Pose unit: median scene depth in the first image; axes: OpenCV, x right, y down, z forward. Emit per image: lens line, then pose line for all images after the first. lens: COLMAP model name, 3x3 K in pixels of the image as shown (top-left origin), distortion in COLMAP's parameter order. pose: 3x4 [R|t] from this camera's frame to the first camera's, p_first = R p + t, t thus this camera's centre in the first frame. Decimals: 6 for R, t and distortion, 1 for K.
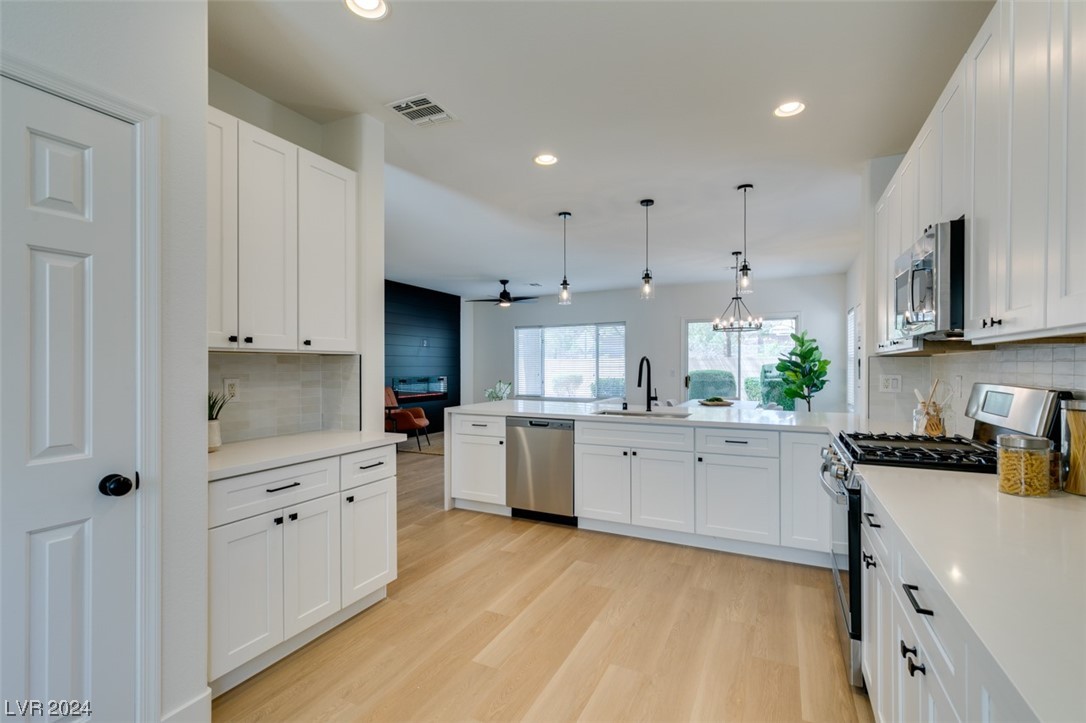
lens RADIAL K [[485.4, 0, 542.7], [0, 485.4, 363.3], [0, 0, 1]] dist [0.004314, -0.000381]
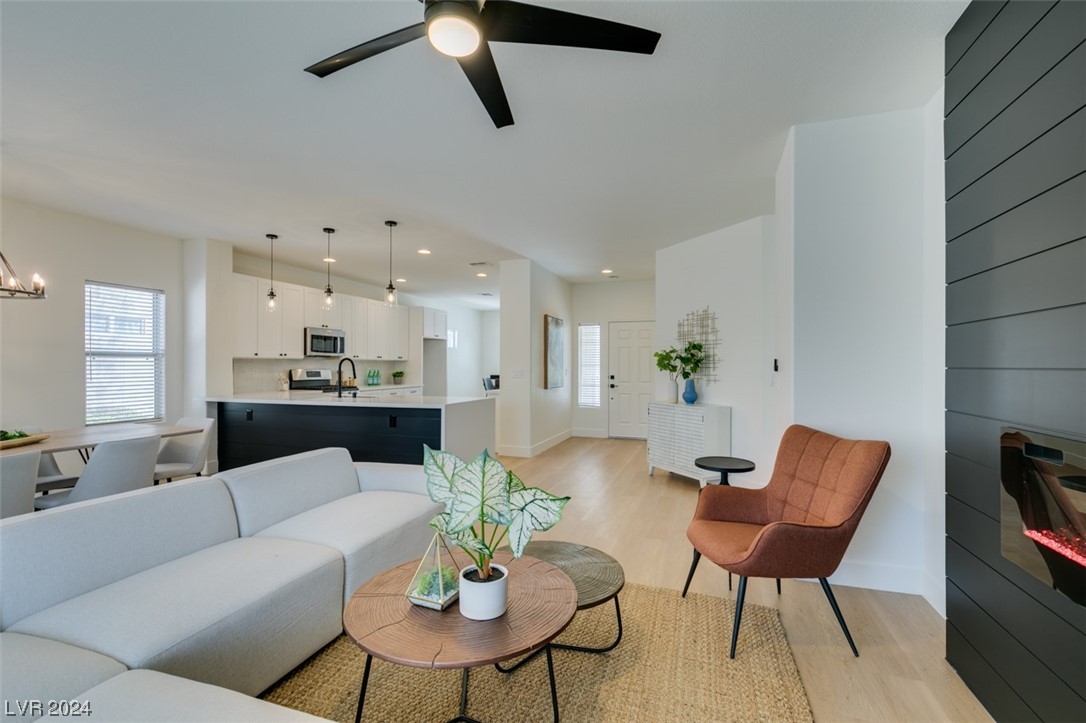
lens RADIAL K [[485.4, 0, 542.7], [0, 485.4, 363.3], [0, 0, 1]] dist [0.004314, -0.000381]
pose [[-0.992672, -0.002379, -0.120819, -0.099948], [-0.001430, 0.999967, -0.007938, 0.006614], [0.120834, -0.007707, -0.992643, 1.316737]]
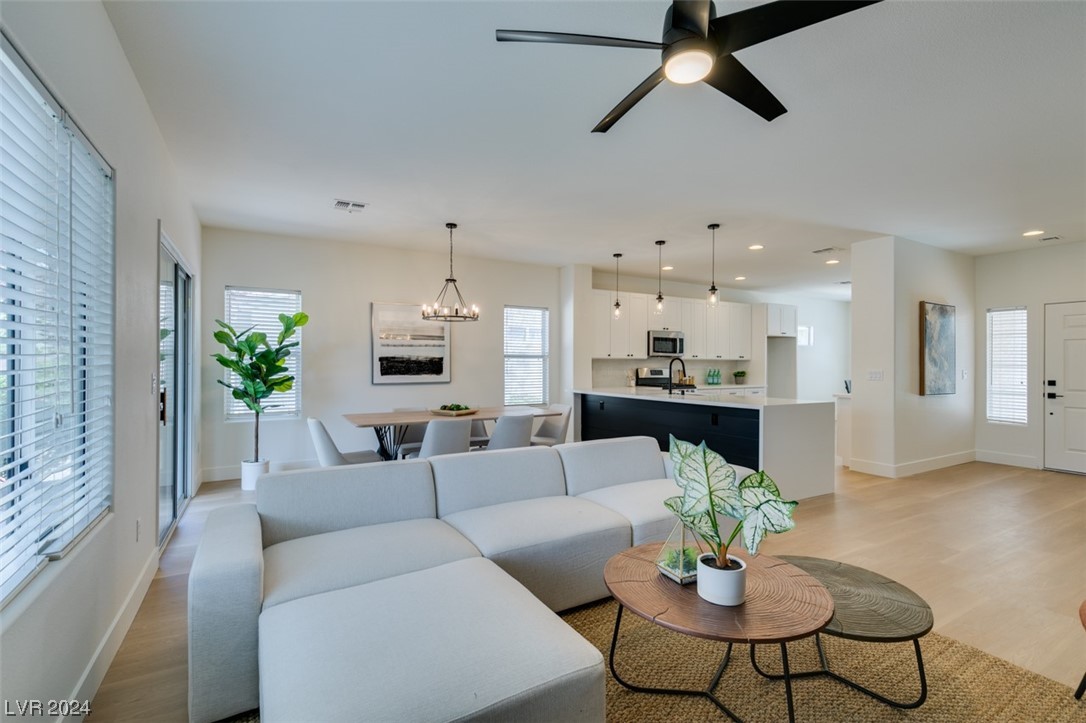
lens RADIAL K [[488.3, 0, 539.9], [0, 488.3, 362.5], [0, 0, 1]] dist [0.003125, -0.000229]
pose [[-0.826290, -0.002333, 0.563240, -0.159591], [-0.006669, 0.999962, -0.005641, 0.006868], [-0.563205, -0.008418, -0.826274, 1.336234]]
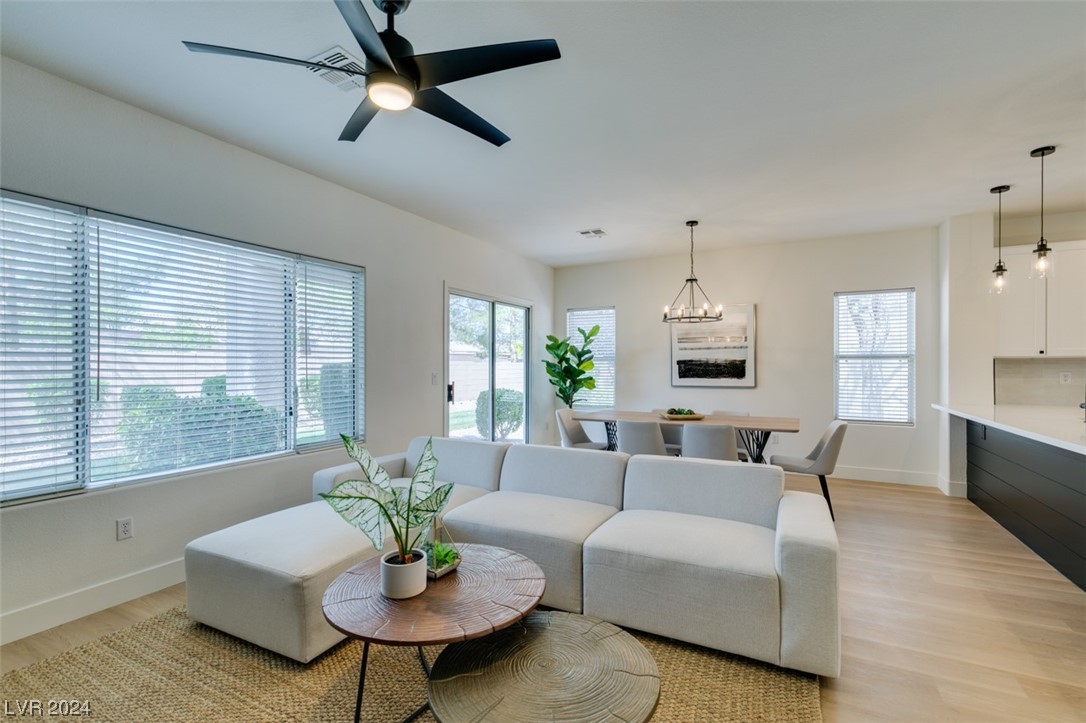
lens RADIAL K [[486.5, 0, 538.2], [0, 486.5, 365.7], [0, 0, 1]] dist [0.002160, -0.000354]
pose [[0.042892, -0.000453, 0.999080, -0.338593], [-0.005996, 0.999982, 0.000711, 0.005199], [-0.999062, -0.006021, 0.042888, 1.017298]]
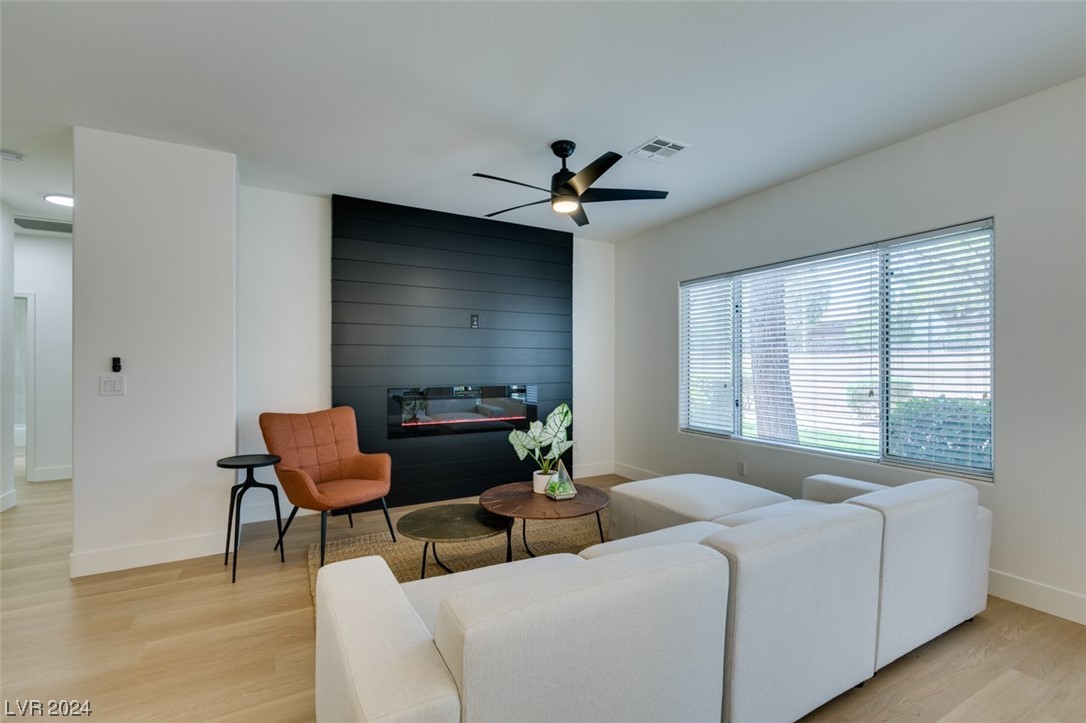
lens RADIAL K [[485.4, 0, 542.7], [0, 485.4, 363.3], [0, 0, 1]] dist [0.004314, -0.000381]
pose [[0.818758, -0.000444, -0.574139, 0.144178], [0.002240, 0.999995, 0.002422, 0.003049], [0.574135, -0.003269, 0.818754, 0.742600]]
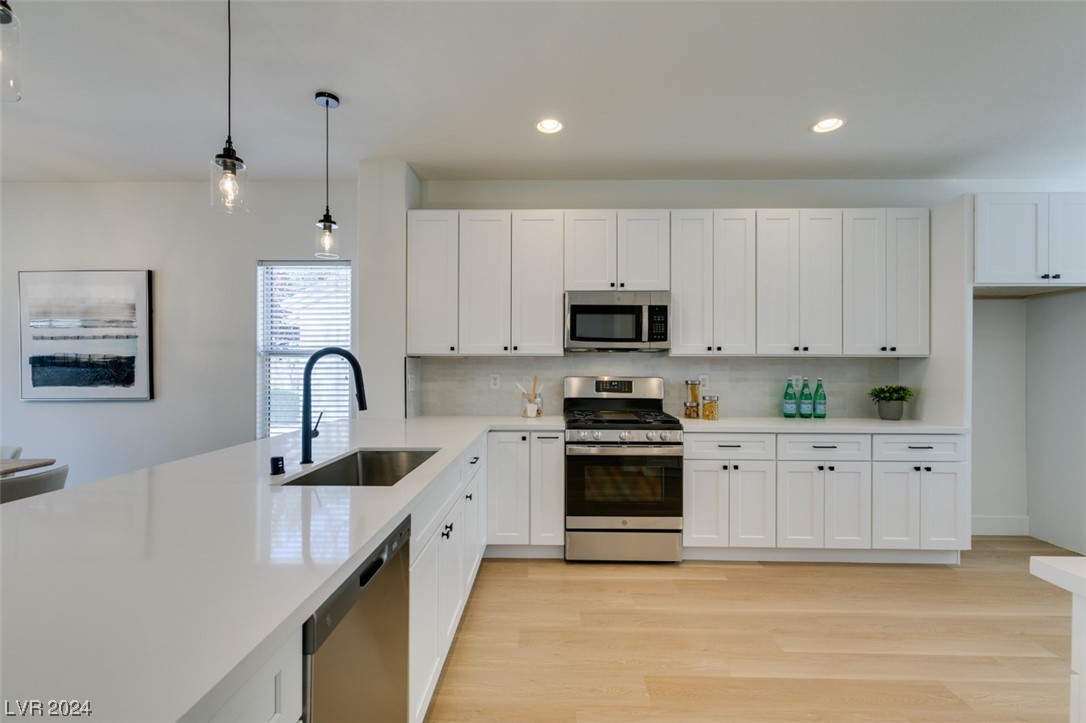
lens RADIAL K [[485.4, 0, 542.7], [0, 485.4, 363.3], [0, 0, 1]] dist [0.004314, -0.000381]
pose [[-0.423126, 0.002532, 0.906067, -0.166363], [-0.006407, 0.999963, -0.005787, 0.001243], [-0.906048, -0.008254, -0.423094, 0.538550]]
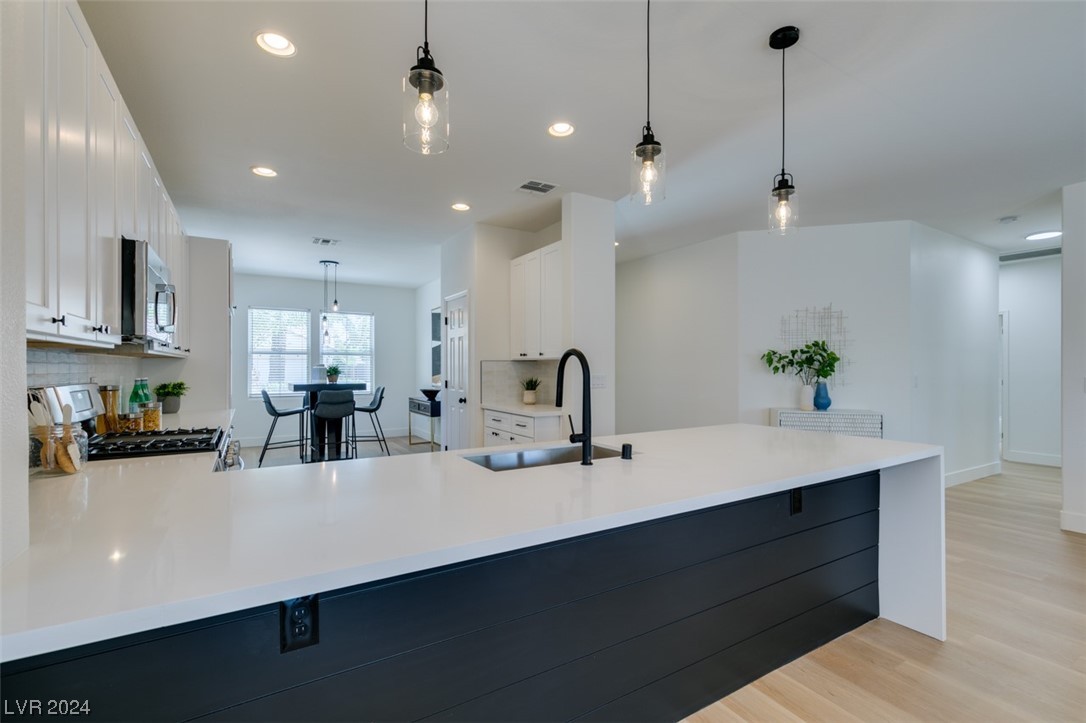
lens RADIAL K [[486.5, 0, 543.7], [0, 486.5, 367.3], [0, 0, 1]] dist [-0.001060, -0.000662]
pose [[-0.542457, 0.001162, -0.840083, 0.344202], [0.002706, 0.999996, -0.000364, 0.002489], [0.840079, -0.002471, -0.542458, 0.663817]]
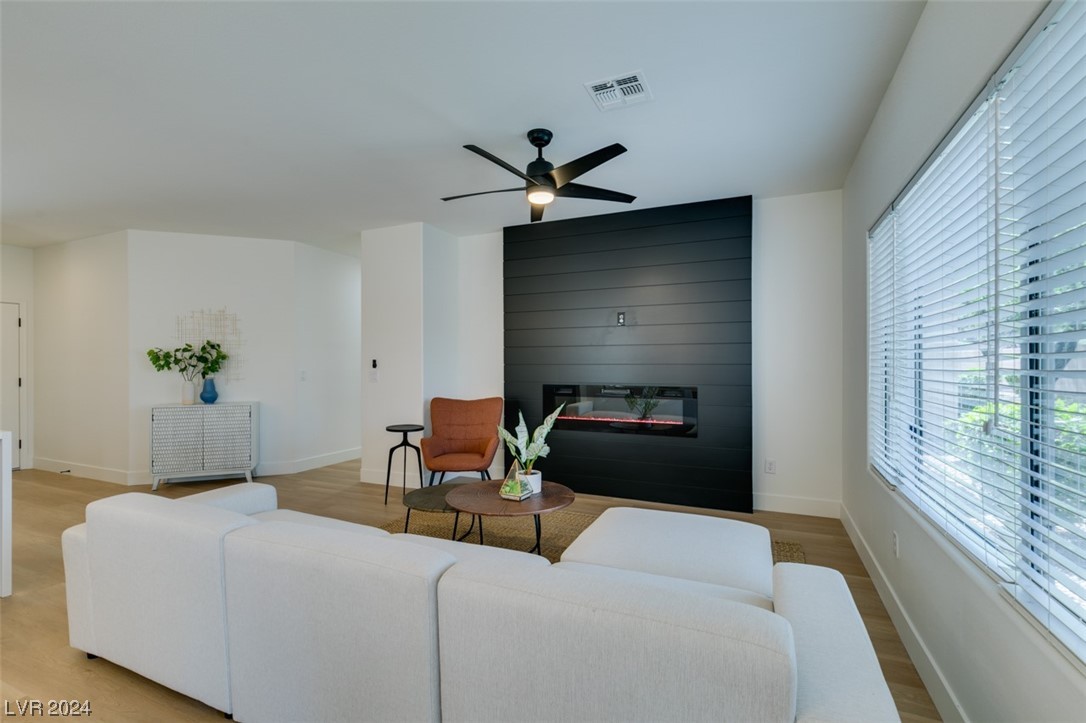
lens RADIAL K [[485.4, 0, 542.7], [0, 485.4, 363.3], [0, 0, 1]] dist [0.004314, -0.000381]
pose [[0.029178, 0.000530, -0.999574, 0.323446], [0.007917, 0.999968, 0.000761, 0.004986], [0.999543, -0.007936, 0.029173, 1.094105]]
